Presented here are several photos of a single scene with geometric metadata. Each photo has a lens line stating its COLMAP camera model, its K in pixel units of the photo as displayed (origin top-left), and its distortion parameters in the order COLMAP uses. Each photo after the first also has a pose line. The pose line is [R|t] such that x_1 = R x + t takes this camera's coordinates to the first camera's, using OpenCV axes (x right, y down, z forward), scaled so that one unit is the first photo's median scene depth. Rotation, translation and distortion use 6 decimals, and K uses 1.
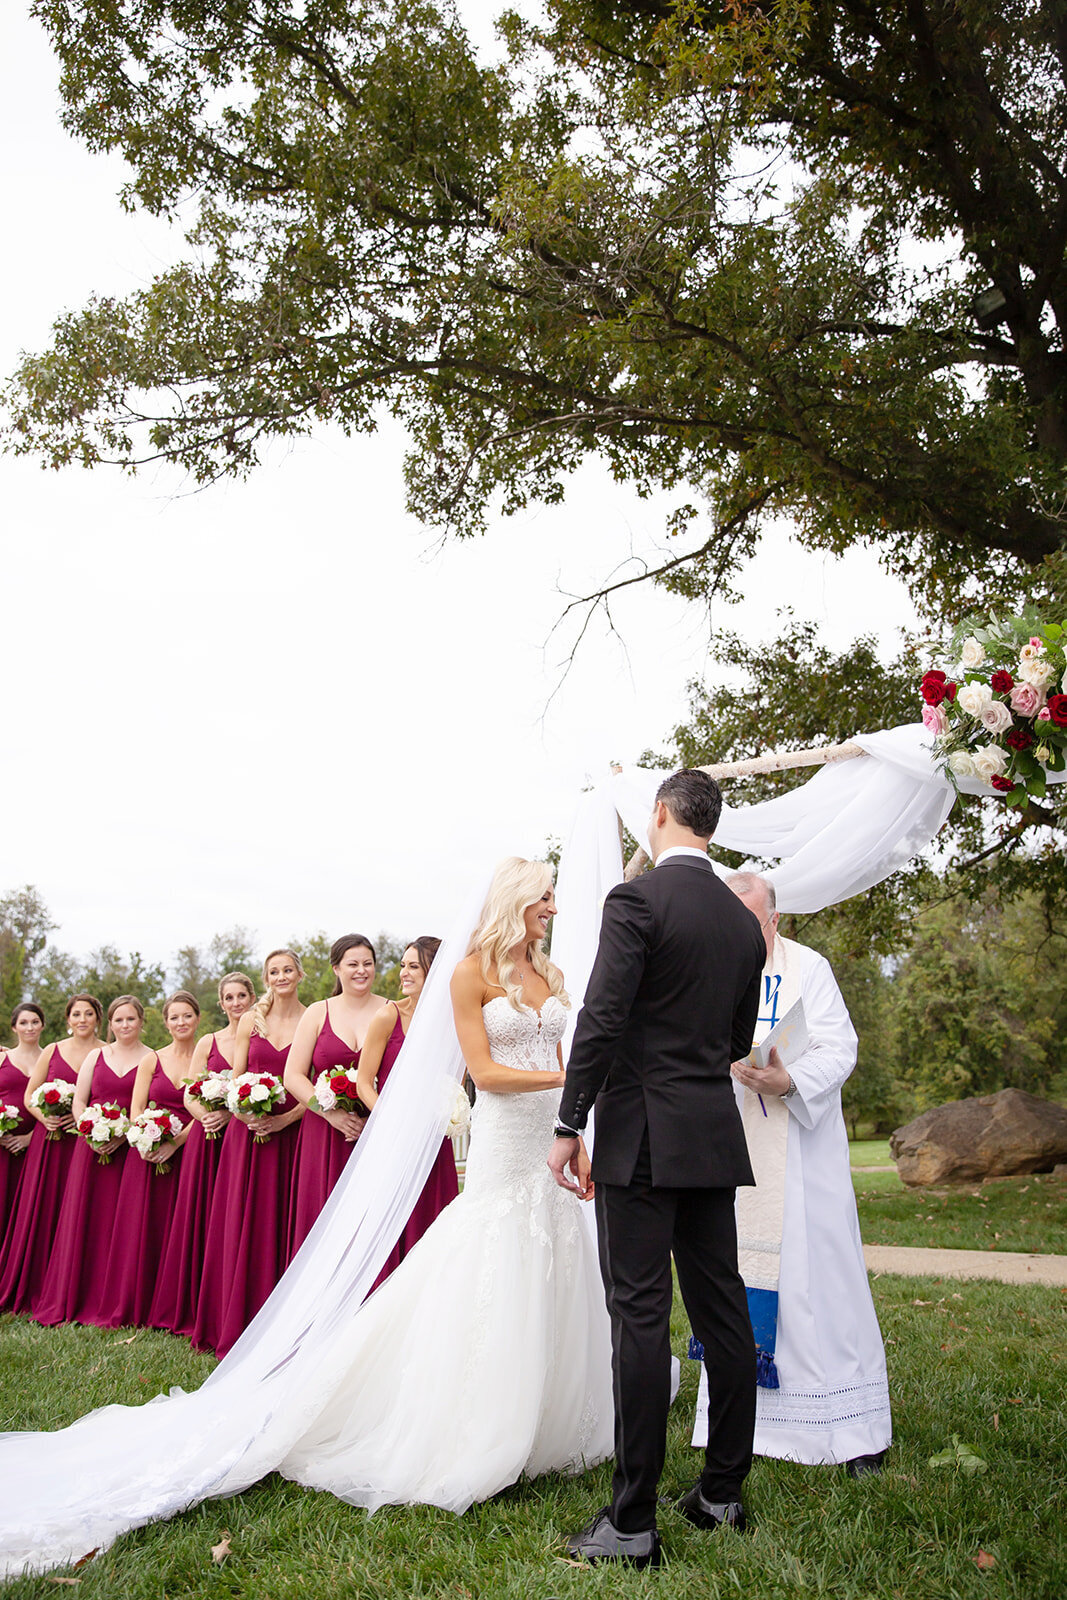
lens RADIAL K [[1265.1, 0, 535.4], [0, 1265.1, 804.1], [0, 0, 1]] dist [-0.078270, 0.084745]
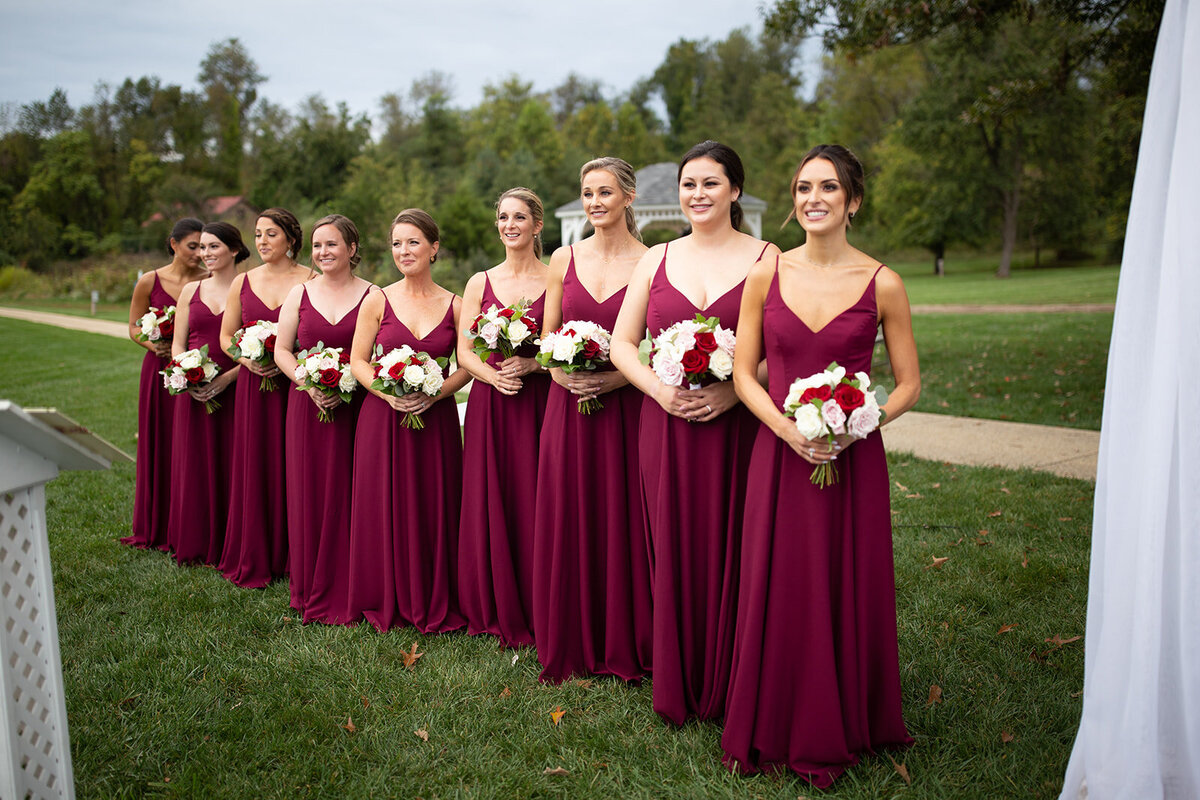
lens RADIAL K [[1168.6, 0, 625.4], [0, 1168.6, 415.8], [0, 0, 1]] dist [-0.004938, 0.000000]
pose [[0.996657, -0.009894, -0.081093, -0.049483], [0.039944, 0.924910, 0.378081, 0.007565], [0.071263, -0.380057, 0.922214, 0.167103]]
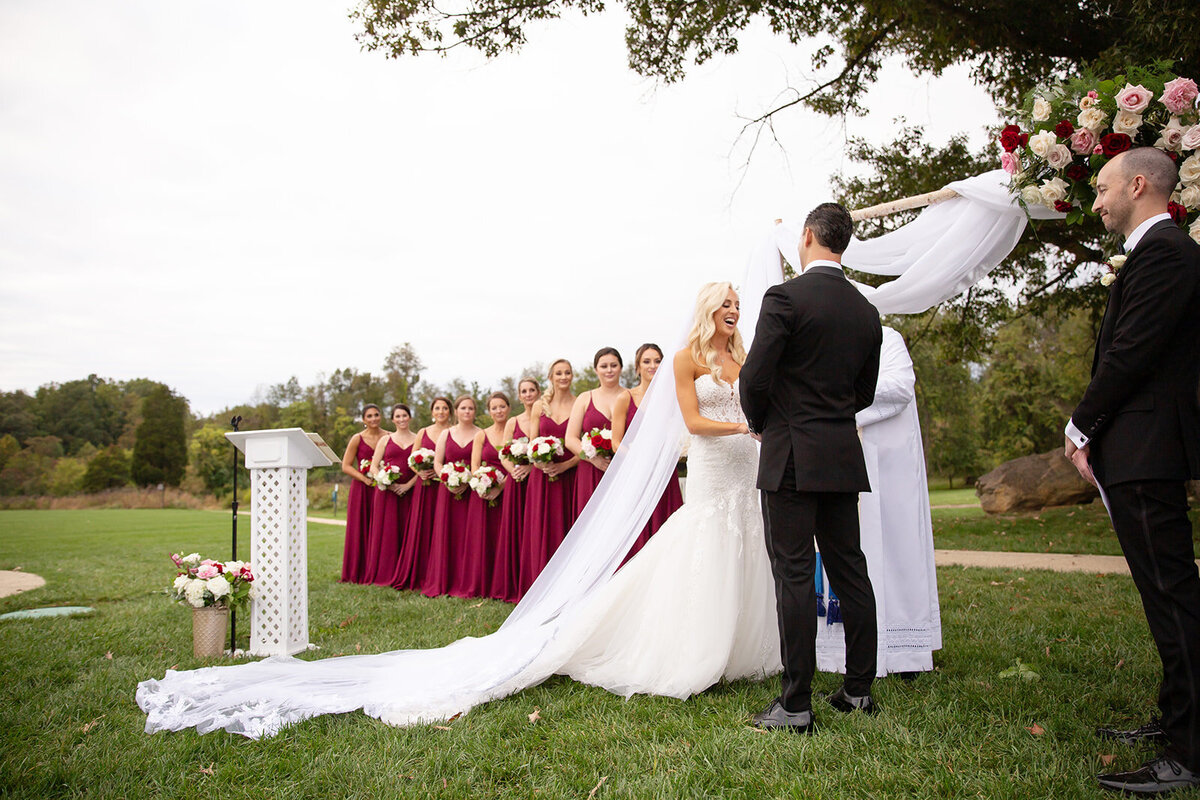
lens RADIAL K [[832.8, 0, 593.5], [0, 832.8, 406.4], [0, 0, 1]] dist [-0.087485, 0.048580]
pose [[0.985843, -0.030242, -0.164923, 0.002347], [0.055358, 0.987151, 0.149893, 0.010729], [0.158271, -0.156901, 0.974850, 0.007852]]
